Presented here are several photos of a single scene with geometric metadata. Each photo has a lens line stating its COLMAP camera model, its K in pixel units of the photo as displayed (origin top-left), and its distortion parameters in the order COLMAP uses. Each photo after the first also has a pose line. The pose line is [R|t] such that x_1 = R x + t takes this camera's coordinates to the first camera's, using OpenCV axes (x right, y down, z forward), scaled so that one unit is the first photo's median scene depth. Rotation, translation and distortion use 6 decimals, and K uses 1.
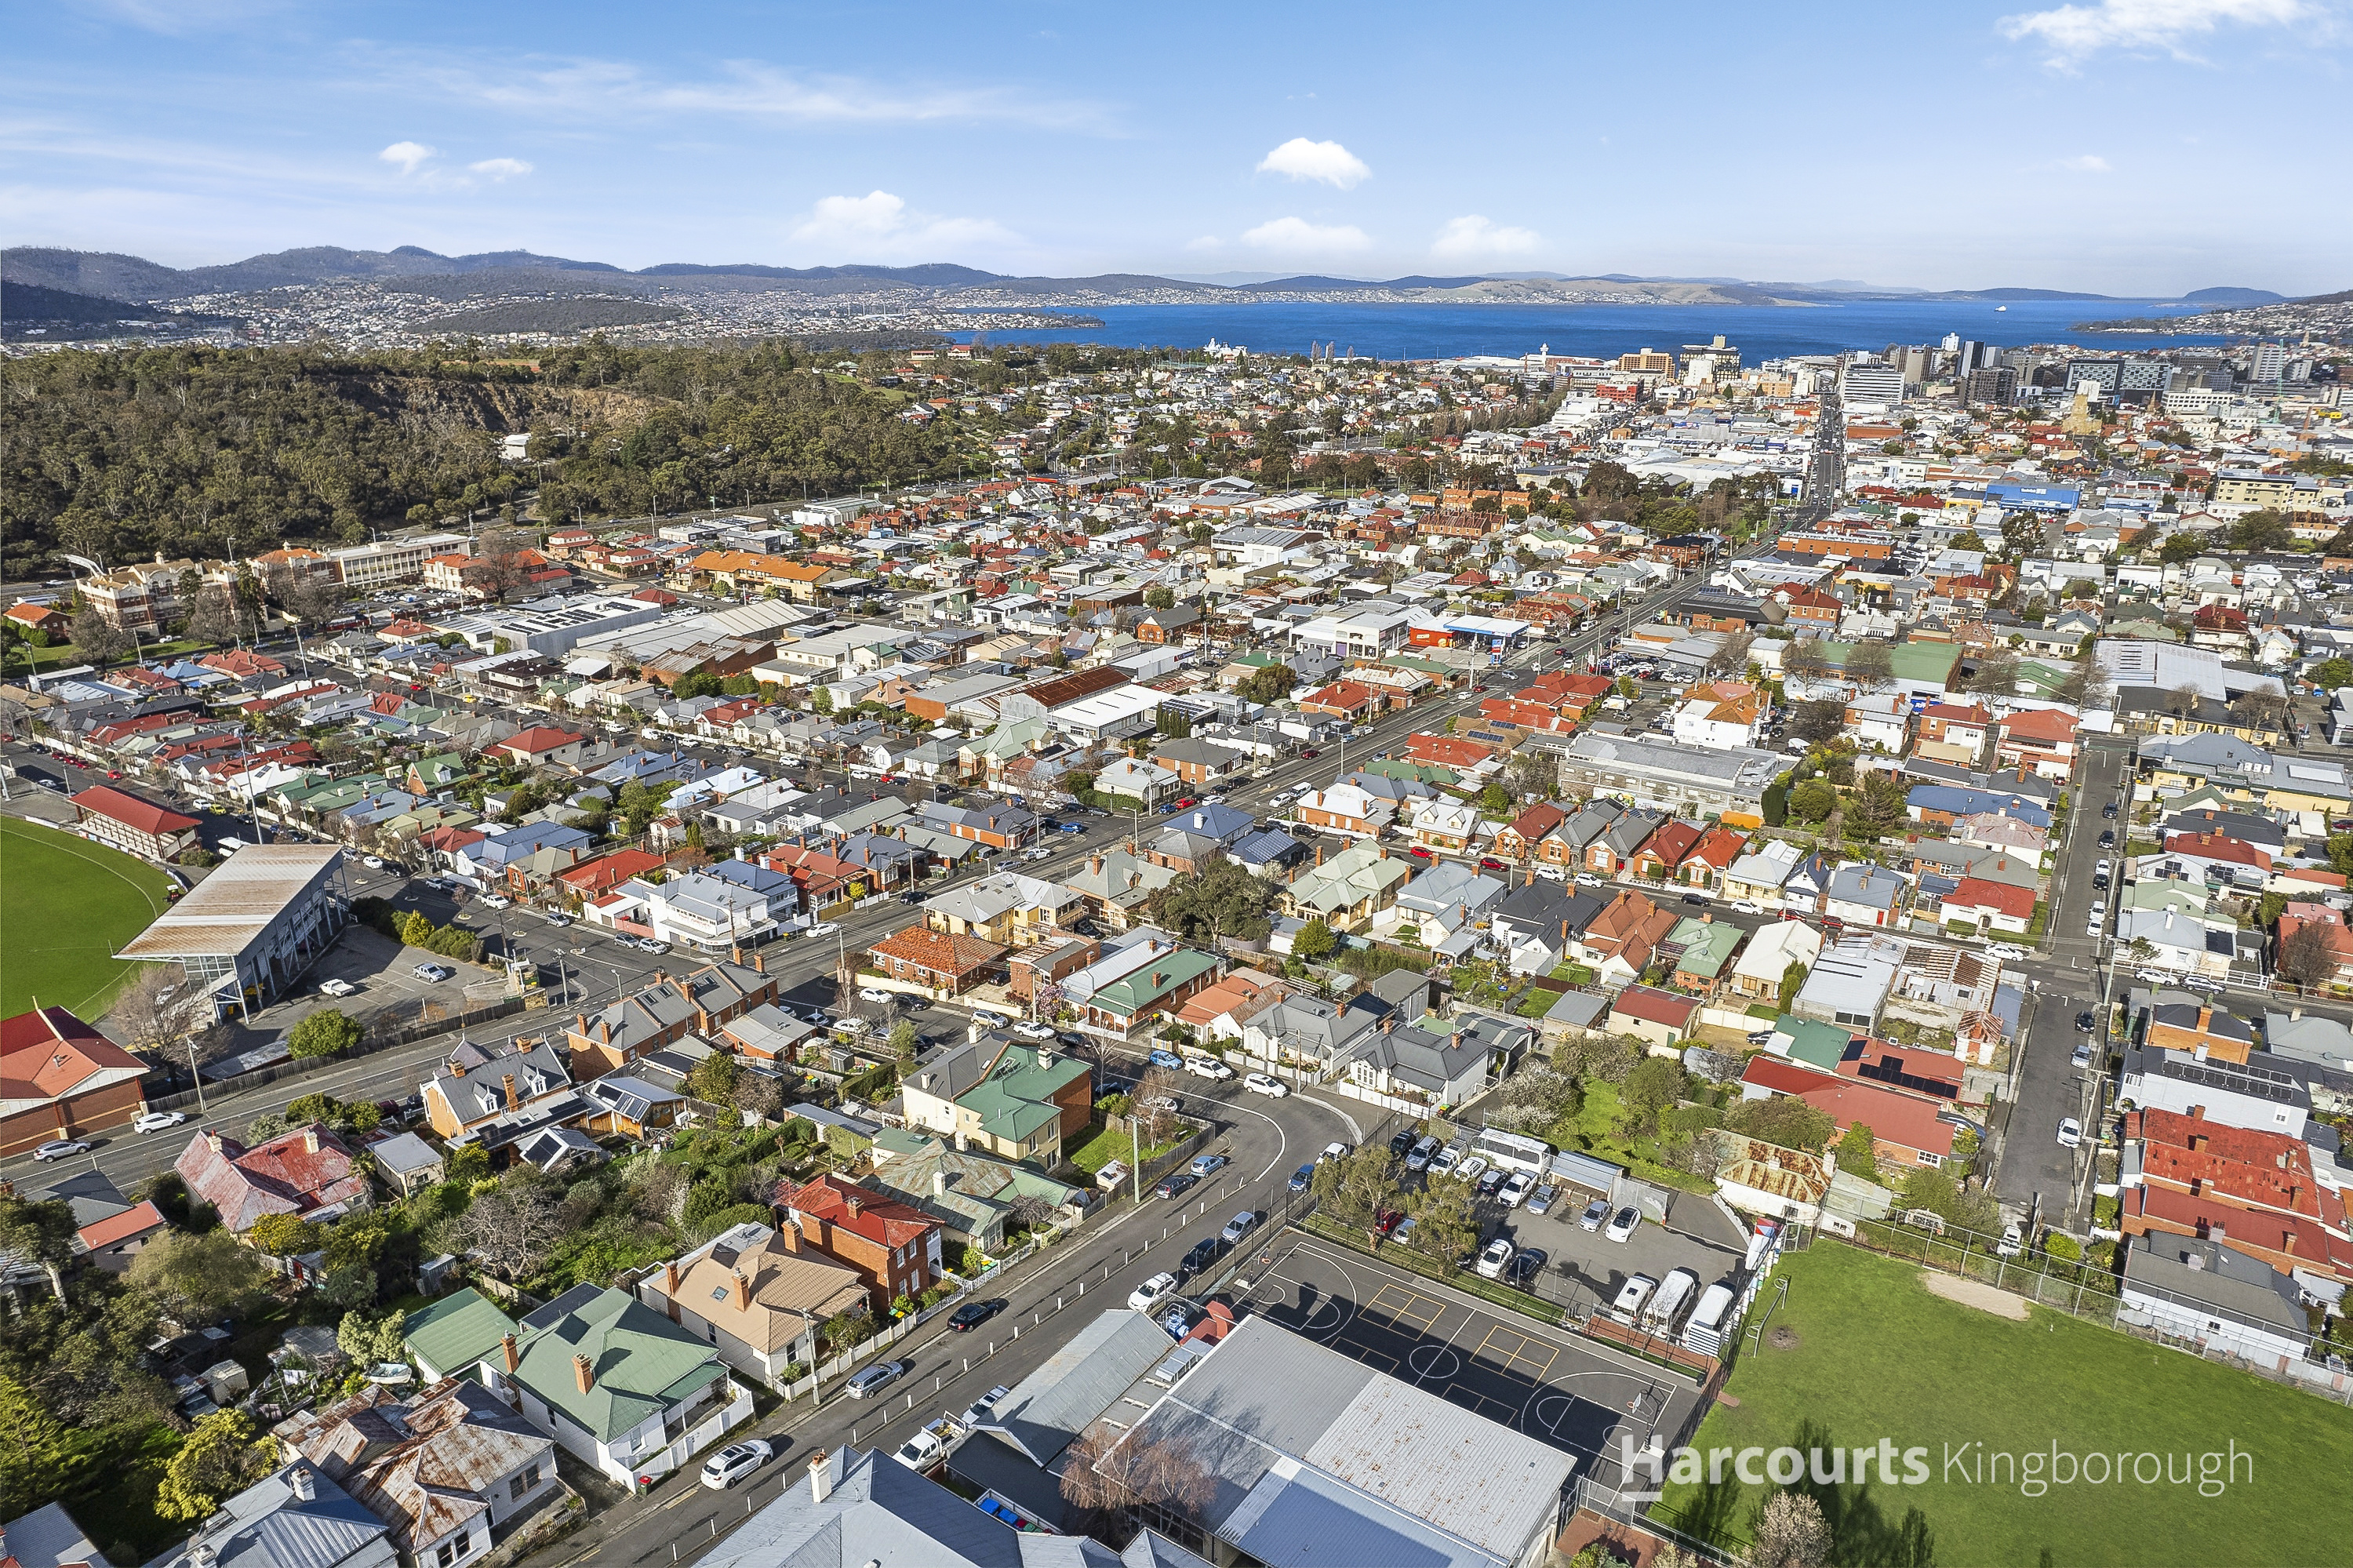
lens RADIAL K [[1473.9, 0, 1176.5], [0, 1473.9, 784.0], [0, 0, 1]] dist [-0.047776, -0.000861]
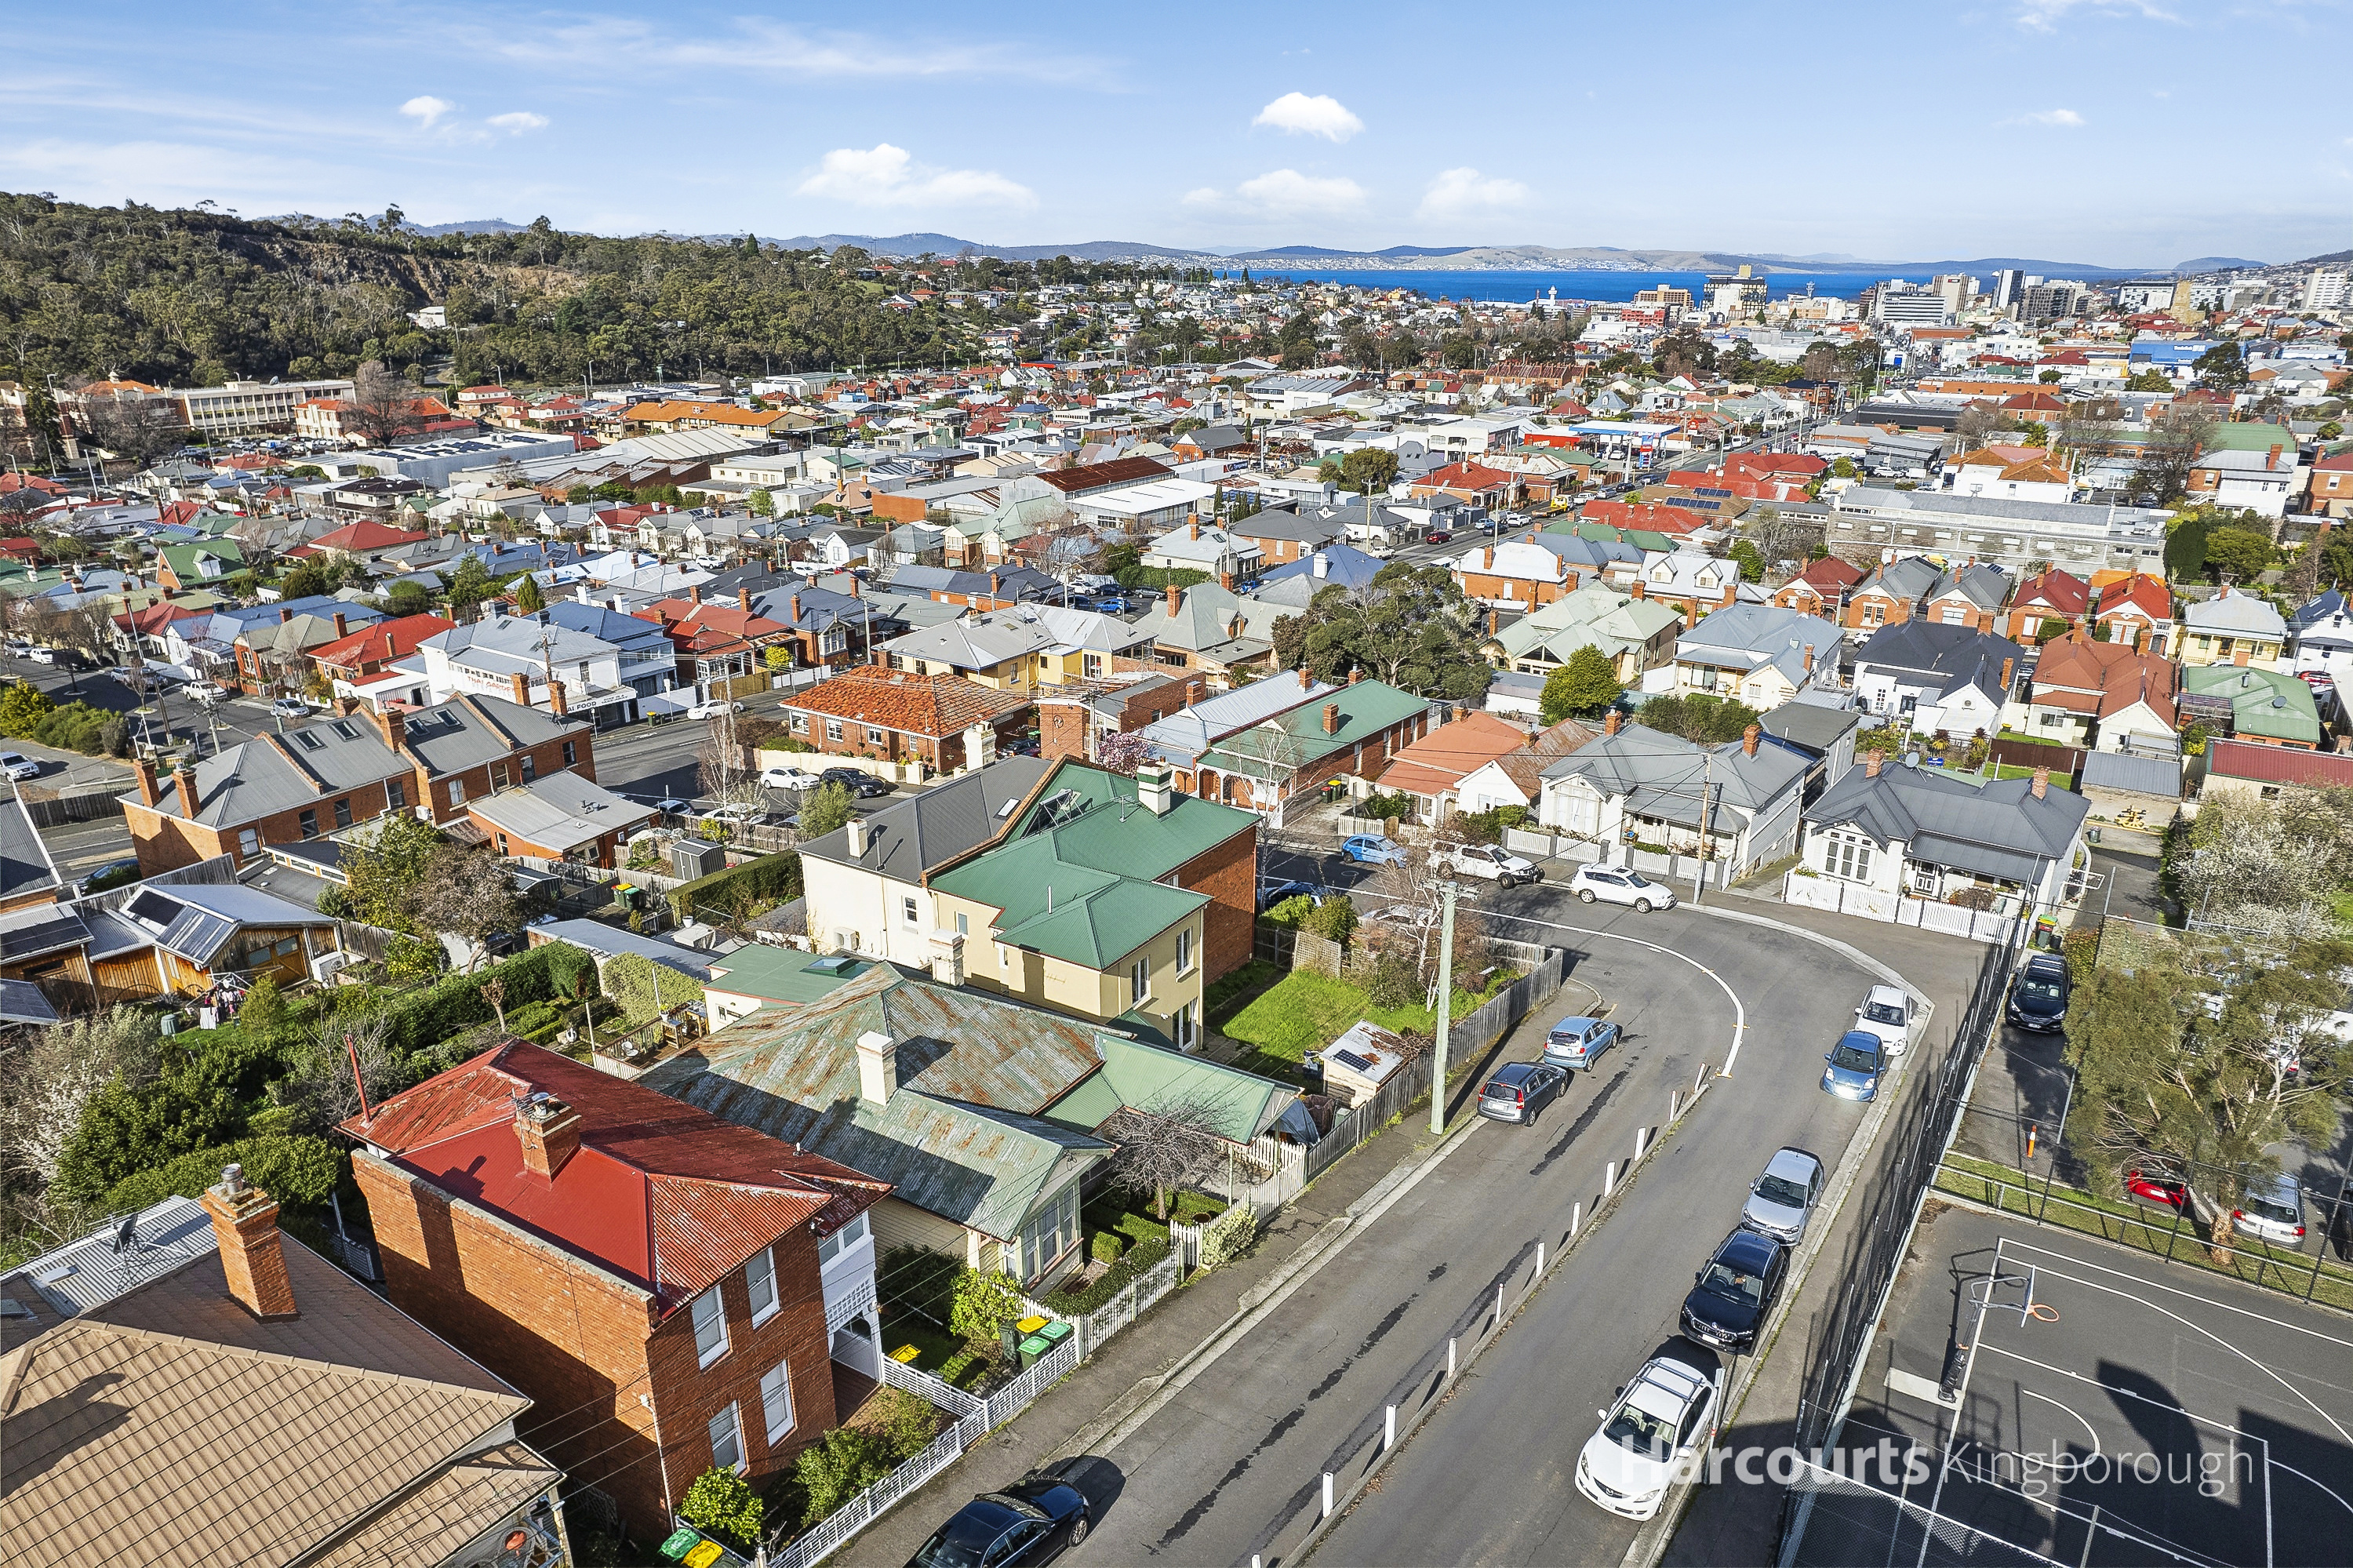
lens RADIAL K [[1490.1, 0, 1176.5], [0, 1490.1, 784.0], [0, 0, 1]] dist [-0.070151, 0.057801]
pose [[0.999968, -0.004612, 0.006553, -0.042055], [0.004496, 0.999834, 0.017631, 0.087488], [-0.006634, -0.017601, 0.999823, 0.289587]]
